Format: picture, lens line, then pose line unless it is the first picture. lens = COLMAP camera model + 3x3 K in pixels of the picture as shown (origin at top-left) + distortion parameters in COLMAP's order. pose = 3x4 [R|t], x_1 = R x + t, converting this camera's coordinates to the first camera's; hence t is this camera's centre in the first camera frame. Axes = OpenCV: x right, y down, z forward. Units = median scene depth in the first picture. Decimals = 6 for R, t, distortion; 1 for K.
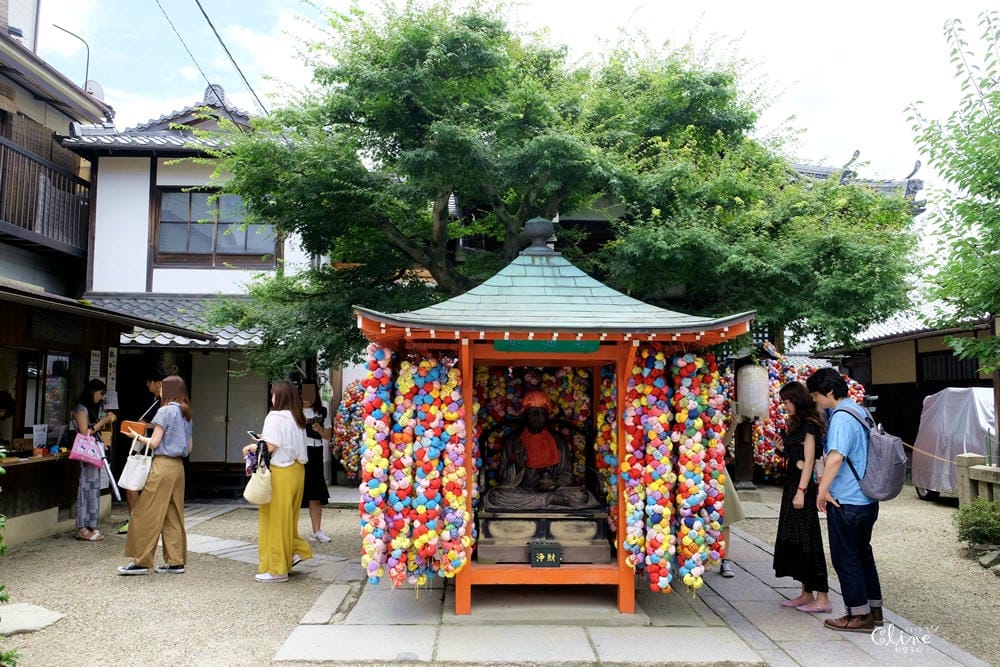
lens RADIAL K [[787.8, 0, 496.2], [0, 787.8, 337.3], [0, 0, 1]] dist [-0.013959, 0.014086]
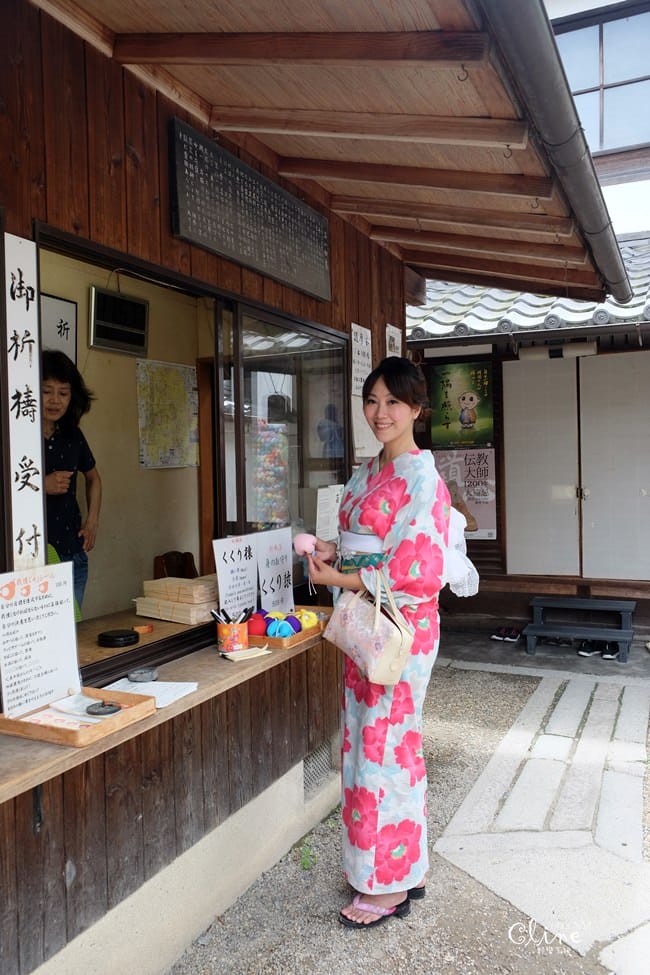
lens RADIAL K [[768.1, 0, 325.2], [0, 768.1, 485.7], [0, 0, 1]] dist [-0.013959, 0.014086]
pose [[0.900295, -0.013242, -0.435080, -0.352374], [0.062424, 0.993133, 0.098945, 0.052223], [0.430782, -0.116239, 0.894939, 0.631787]]
